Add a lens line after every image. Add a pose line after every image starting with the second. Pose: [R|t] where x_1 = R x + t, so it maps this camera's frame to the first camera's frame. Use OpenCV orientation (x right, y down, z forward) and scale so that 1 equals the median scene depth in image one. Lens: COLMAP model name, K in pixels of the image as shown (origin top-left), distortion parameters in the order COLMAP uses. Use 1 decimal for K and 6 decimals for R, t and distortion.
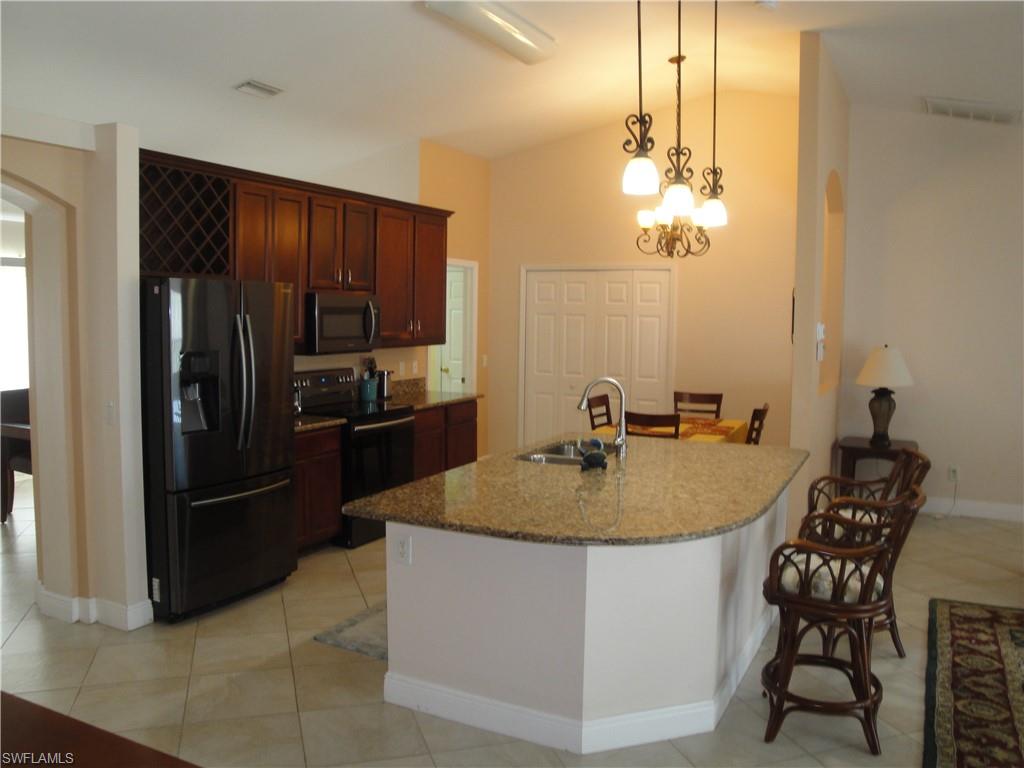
lens RADIAL K [[831.1, 0, 511.0], [0, 831.1, 366.1], [0, 0, 1]] dist [-0.136425, 0.088289]
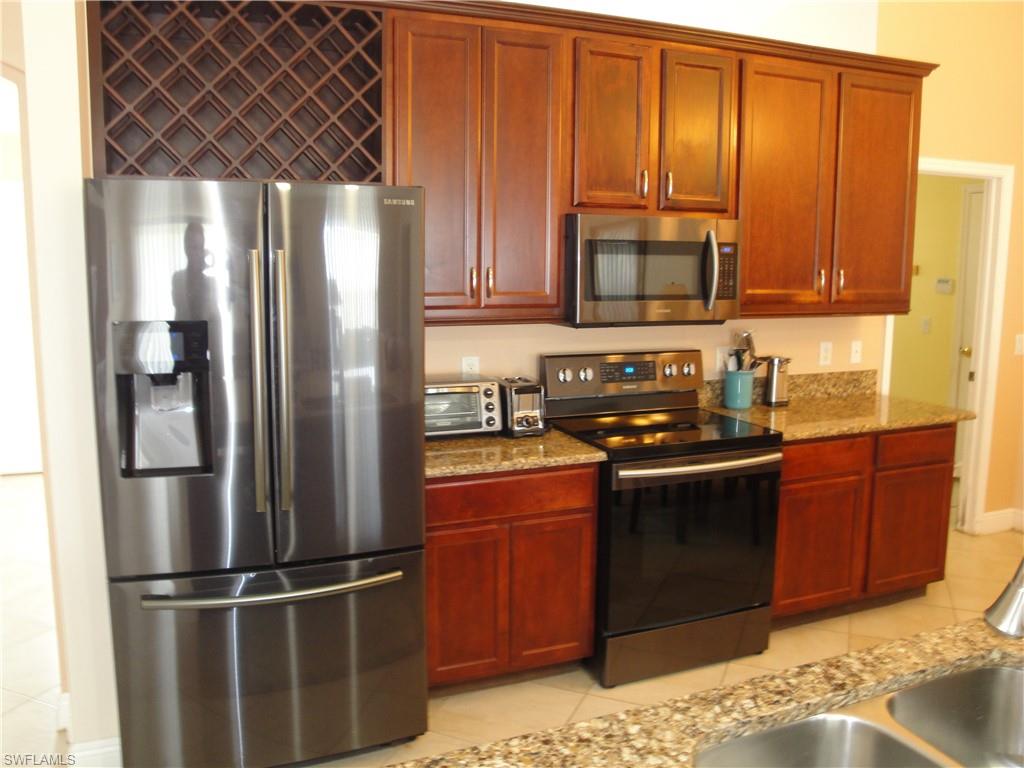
lens RADIAL K [[831.1, 0, 511.0], [0, 831.1, 366.1], [0, 0, 1]] dist [-0.136425, 0.088289]
pose [[0.756431, 0.079921, -0.649173, 0.084429], [-0.040997, 0.996349, 0.074892, -0.025594], [0.652787, -0.030036, 0.756945, 0.512541]]
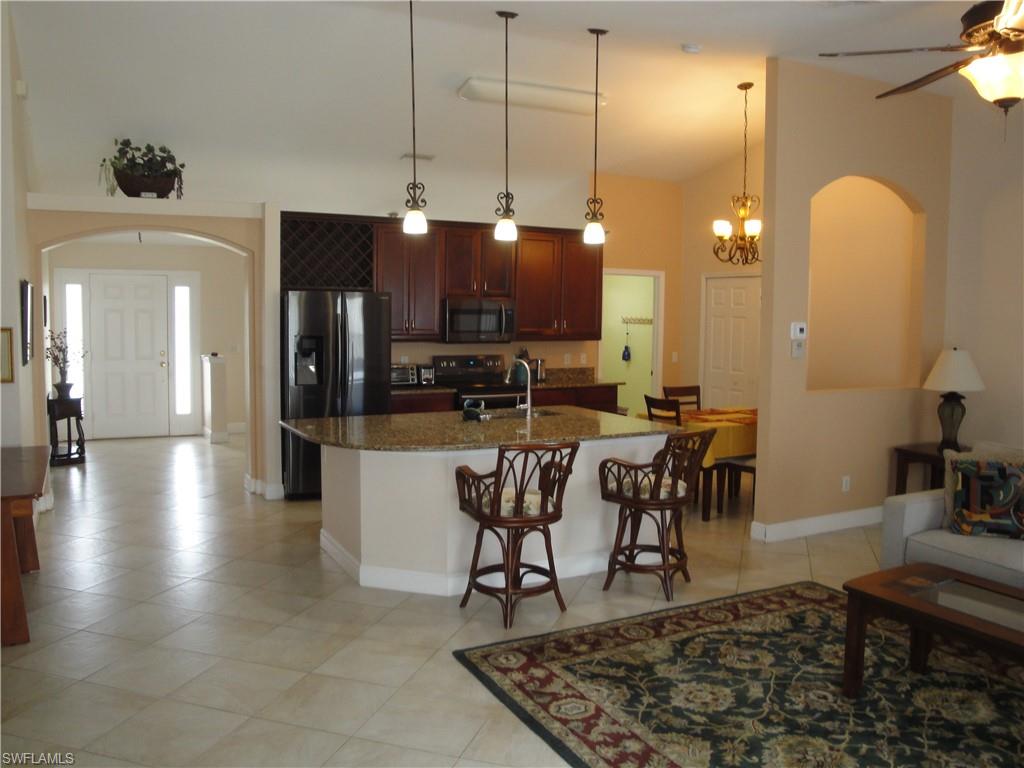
lens RADIAL K [[831.1, 0, 511.0], [0, 831.1, 366.1], [0, 0, 1]] dist [-0.136425, 0.088289]
pose [[0.818979, 0.035899, -0.572699, 0.612146], [-0.040012, 0.999185, 0.005415, 0.012273], [0.572426, 0.018480, 0.819748, -0.084502]]
